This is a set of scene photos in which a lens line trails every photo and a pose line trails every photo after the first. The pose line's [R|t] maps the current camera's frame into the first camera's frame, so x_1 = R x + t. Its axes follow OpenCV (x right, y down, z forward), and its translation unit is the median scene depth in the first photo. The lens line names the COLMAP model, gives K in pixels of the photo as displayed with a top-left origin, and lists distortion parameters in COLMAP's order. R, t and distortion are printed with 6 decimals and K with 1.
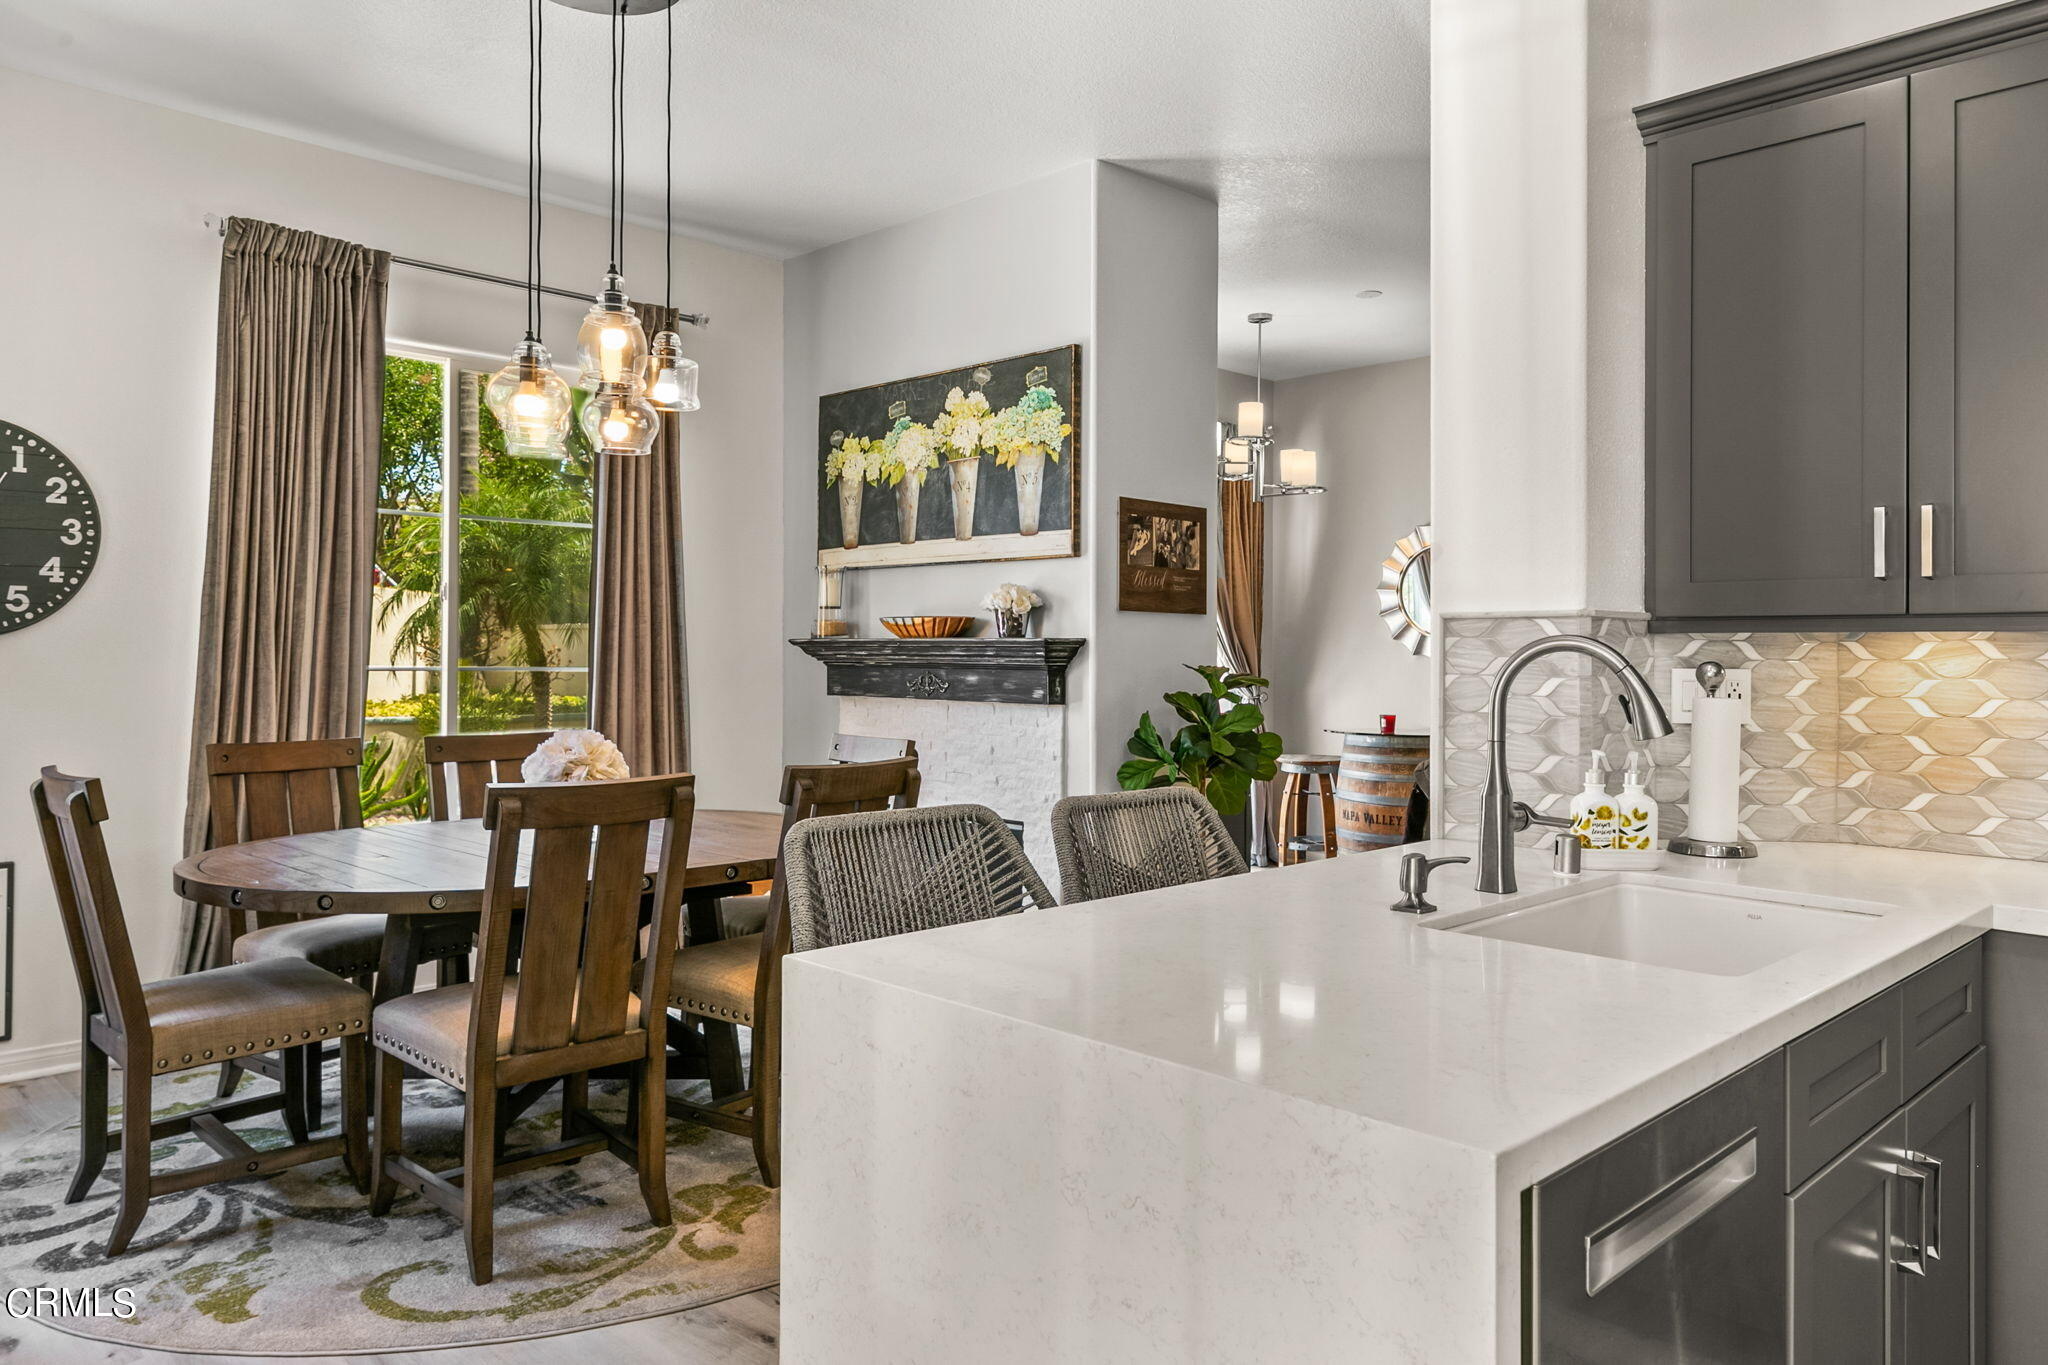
lens RADIAL K [[1385.4, 0, 1026.8], [0, 1385.4, 672.4], [0, 0, 1]] dist [0.008966, -0.005704]
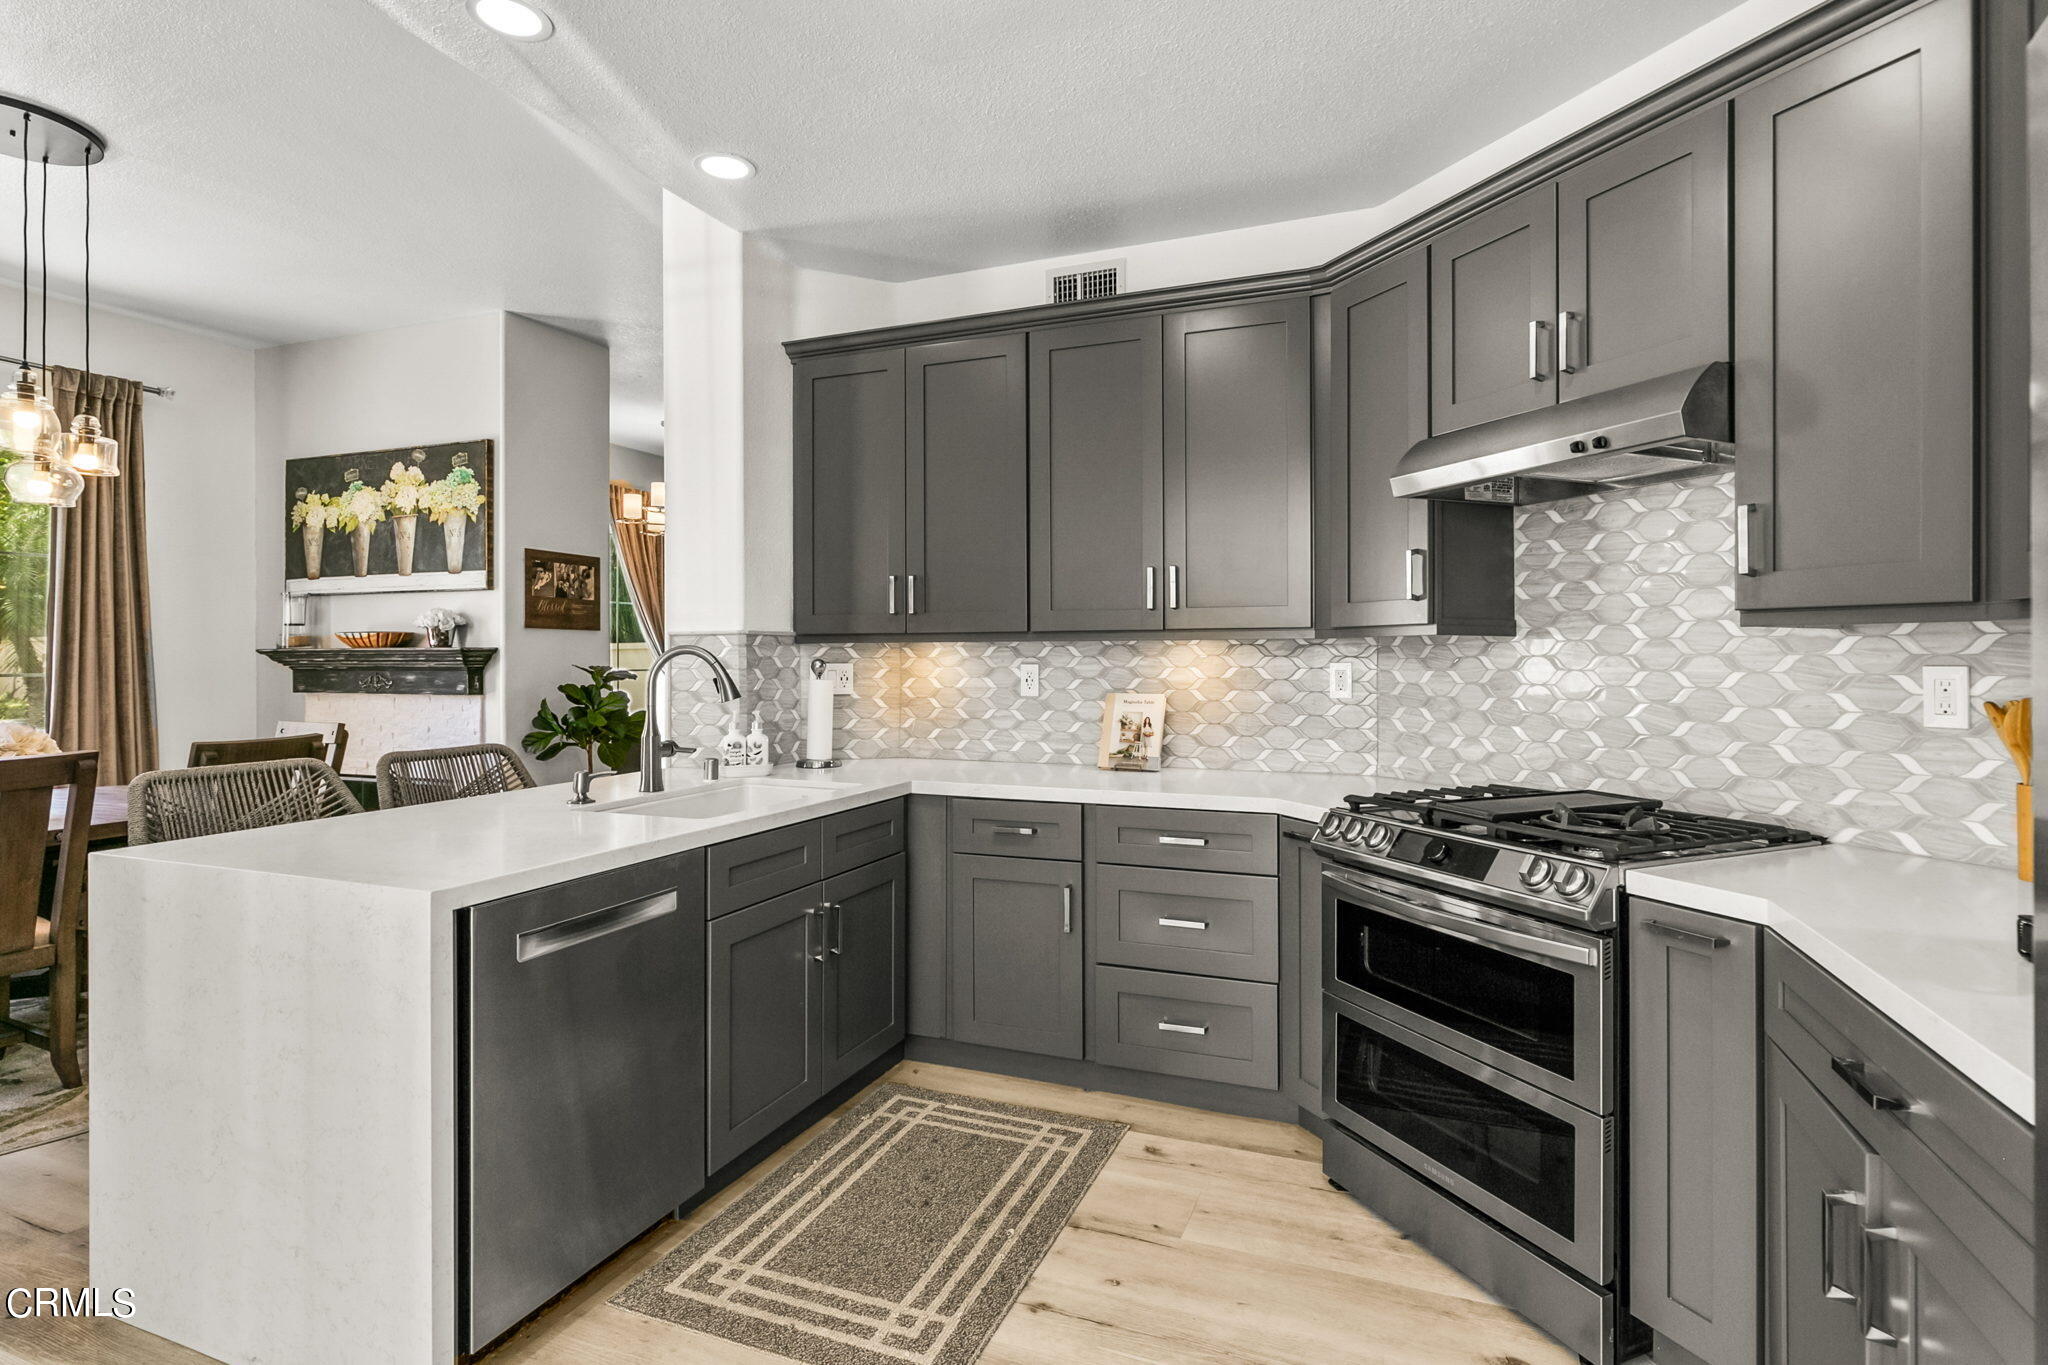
lens RADIAL K [[1007.1, 0, 1024.1], [0, 1007.1, 666.5], [0, 0, 1]] dist [-0.005164, 0.000031]
pose [[0.910640, -0.013393, 0.412983, 0.107098], [0.014968, 0.999888, -0.000578, 0.003363], [-0.412929, 0.006708, 0.910738, -0.156681]]
